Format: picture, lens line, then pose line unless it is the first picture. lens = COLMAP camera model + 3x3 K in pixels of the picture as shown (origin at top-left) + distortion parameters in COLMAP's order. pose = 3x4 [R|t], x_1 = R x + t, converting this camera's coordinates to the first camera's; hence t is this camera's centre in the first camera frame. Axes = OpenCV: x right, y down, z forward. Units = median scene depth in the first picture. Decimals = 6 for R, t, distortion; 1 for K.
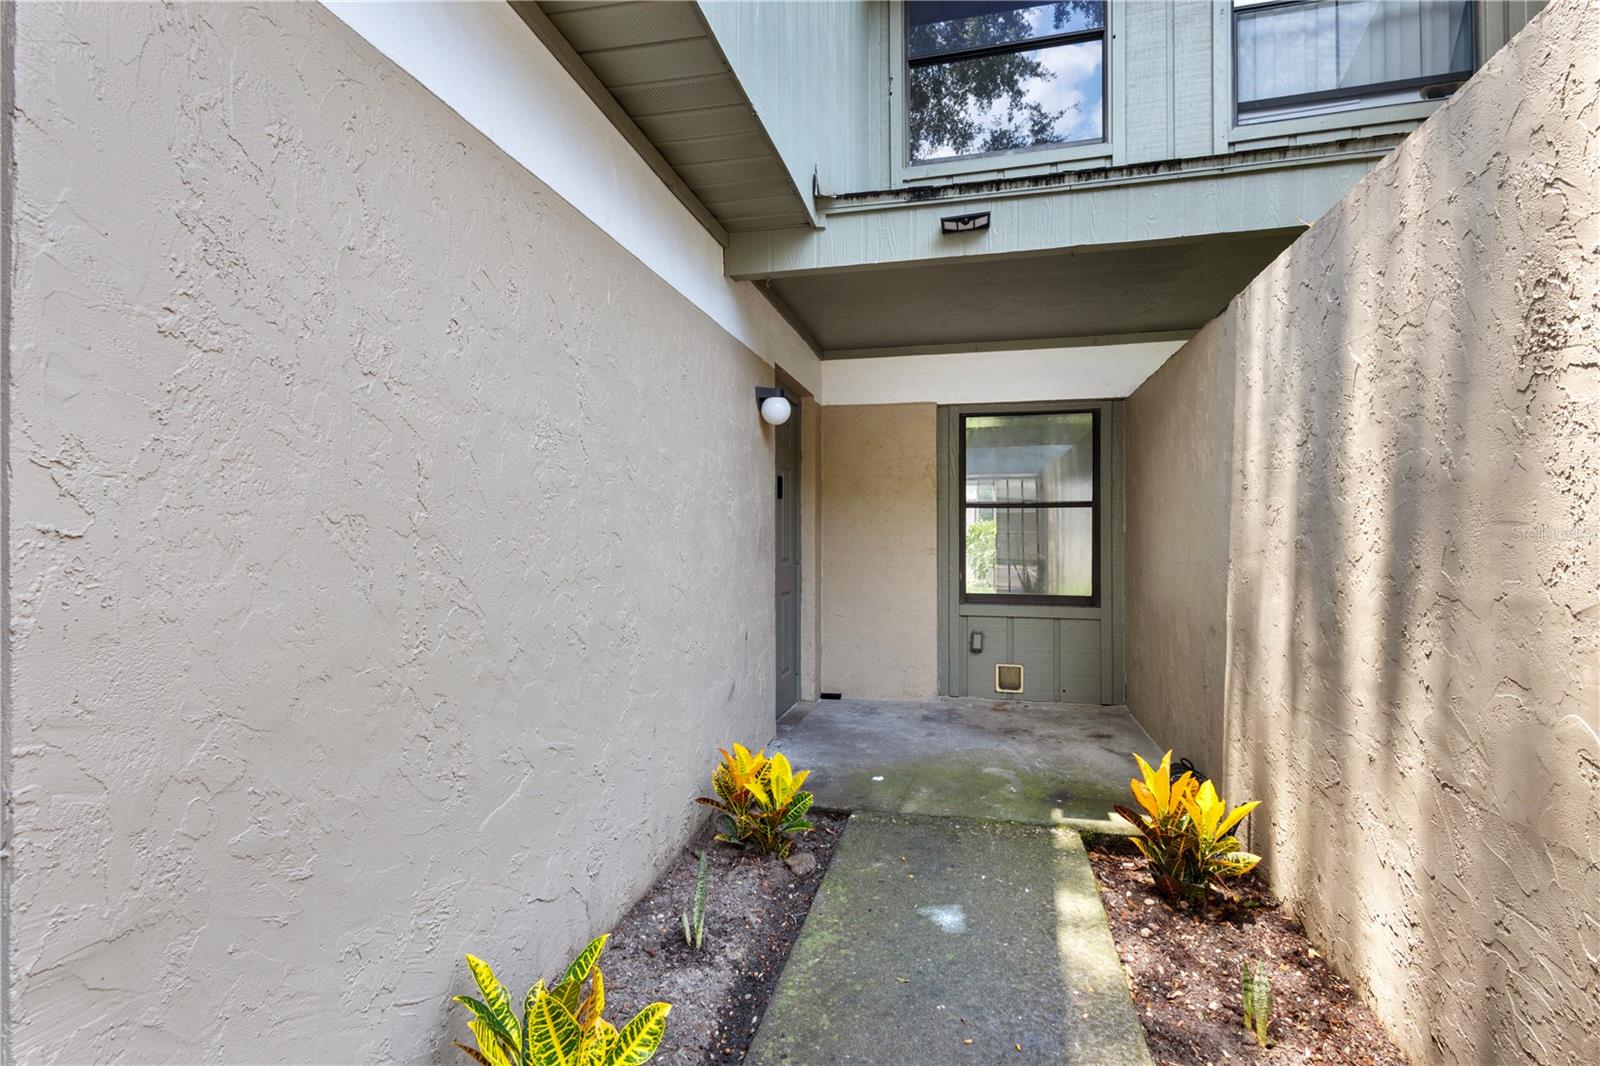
lens RADIAL K [[732.8, 0, 805.1], [0, 732.8, 531.1], [0, 0, 1]] dist [0.003295, 0.000136]
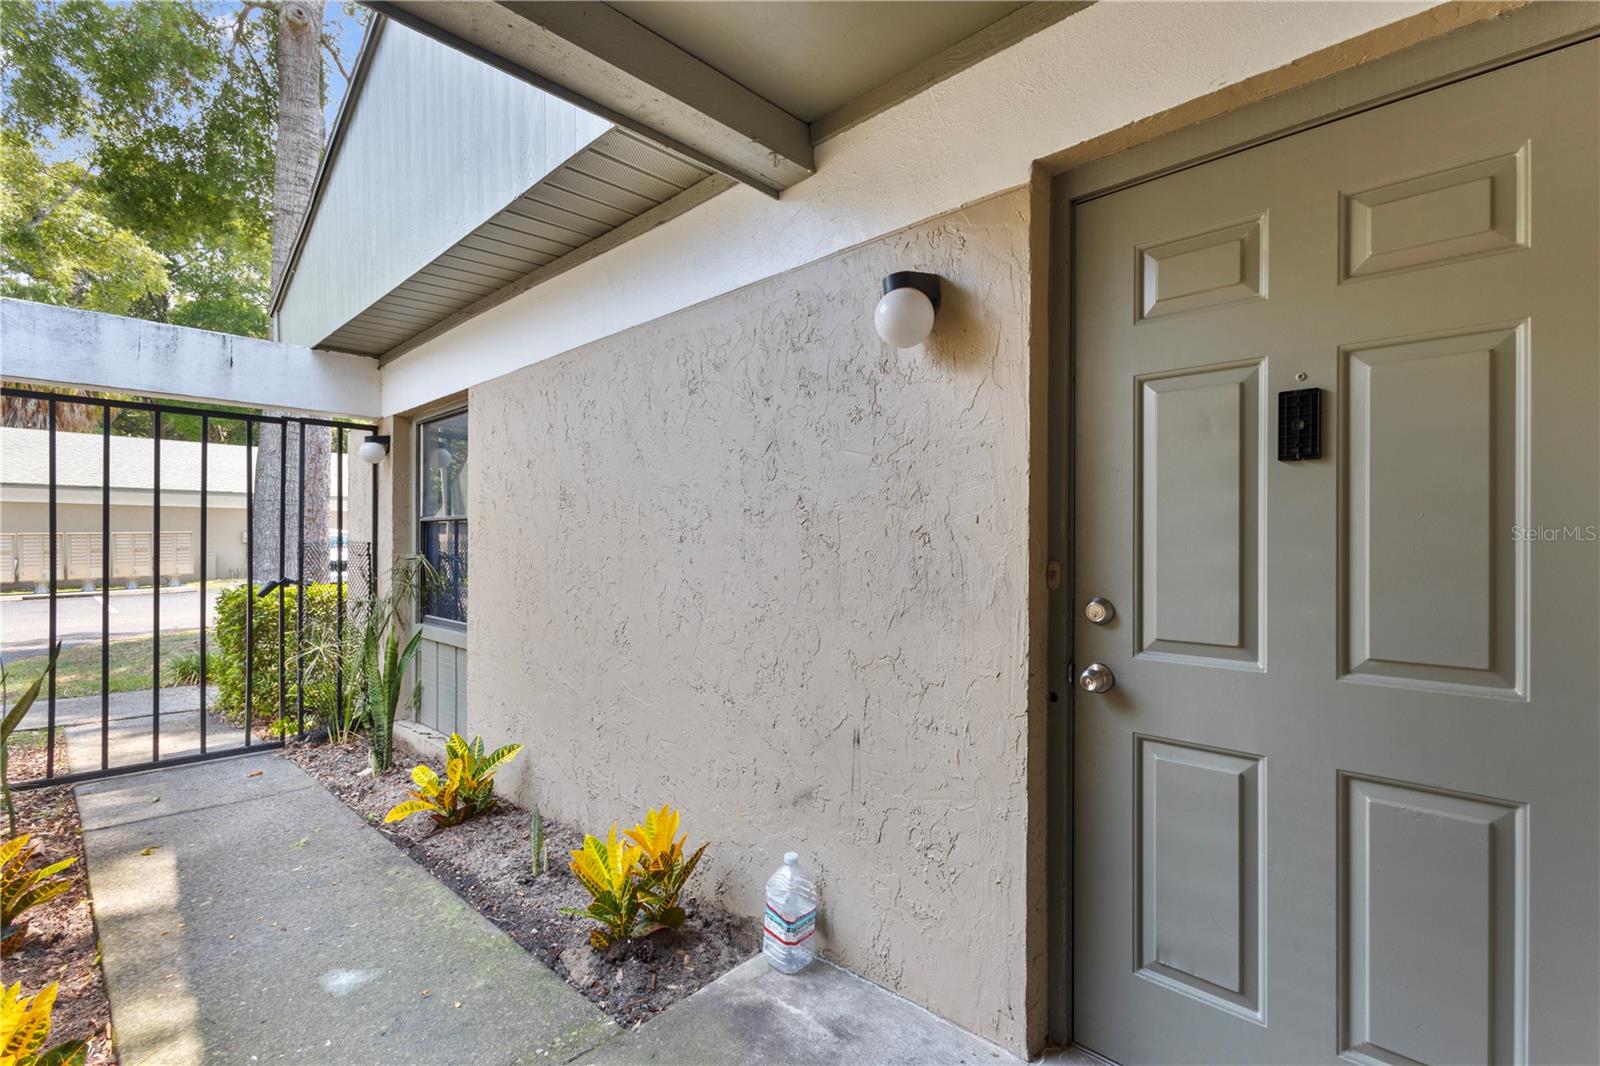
lens RADIAL K [[732.8, 0, 805.1], [0, 732.8, 531.1], [0, 0, 1]] dist [0.003295, 0.000136]
pose [[-0.509030, -0.005097, -0.860734, 0.760475], [0.002532, 0.999969, -0.007419, -0.040941], [0.860745, -0.005956, -0.509001, 2.139104]]
